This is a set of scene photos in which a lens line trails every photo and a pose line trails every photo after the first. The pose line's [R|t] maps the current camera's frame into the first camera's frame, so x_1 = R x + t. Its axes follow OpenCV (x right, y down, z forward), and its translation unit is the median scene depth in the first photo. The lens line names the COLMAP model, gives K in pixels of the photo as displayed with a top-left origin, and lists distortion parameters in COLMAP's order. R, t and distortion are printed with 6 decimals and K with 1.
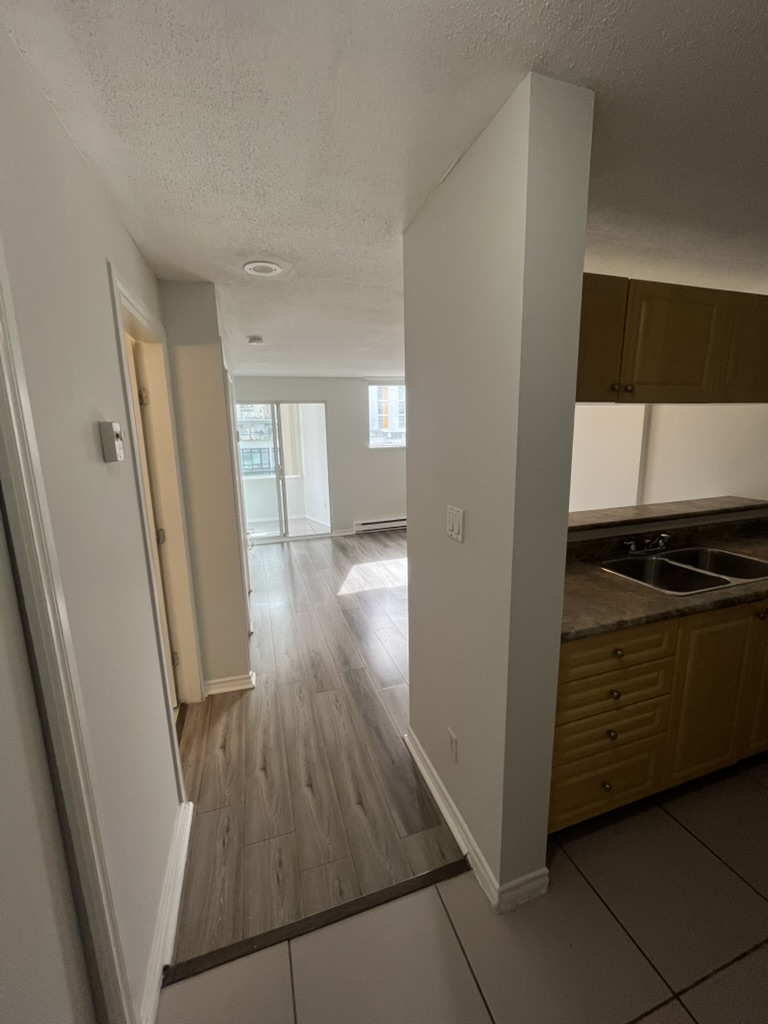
lens RADIAL K [[413.2, 0, 385.4], [0, 413.2, 508.6], [0, 0, 1]] dist [0.000480, 0.000165]
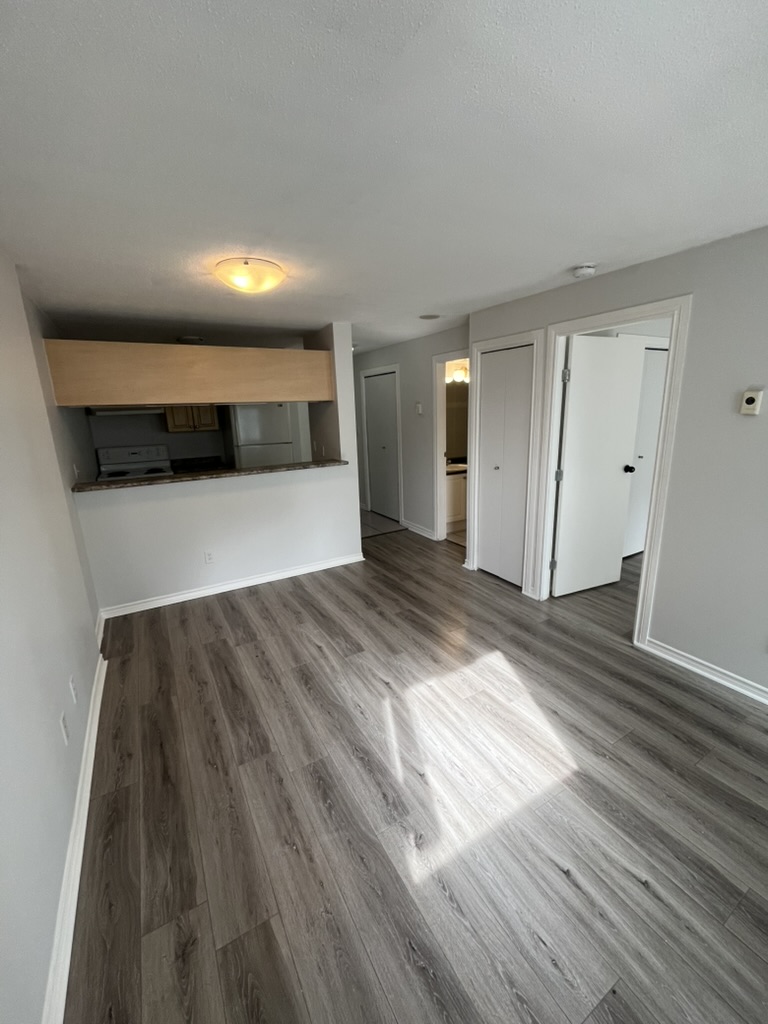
lens RADIAL K [[413.2, 0, 385.4], [0, 413.2, 508.6], [0, 0, 1]] dist [0.000480, 0.000165]
pose [[-0.975093, 0.100512, -0.197714, 0.116261], [0.009999, 0.910437, 0.413527, -0.187601], [0.221571, 0.401250, -0.888766, 0.972478]]
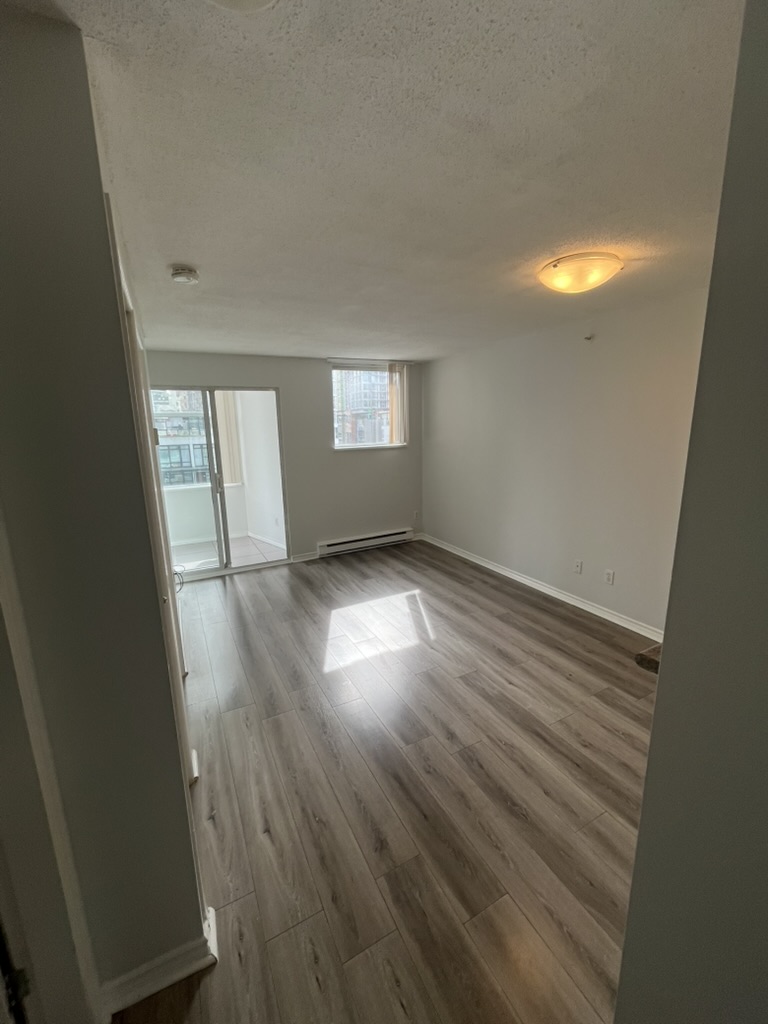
lens RADIAL K [[413.2, 0, 385.4], [0, 413.2, 508.6], [0, 0, 1]] dist [0.000480, 0.000165]
pose [[0.985815, -0.030126, 0.165108, -0.078951], [0.028233, 0.999506, 0.013800, -0.042768], [-0.165442, -0.008942, 0.986179, 0.210345]]
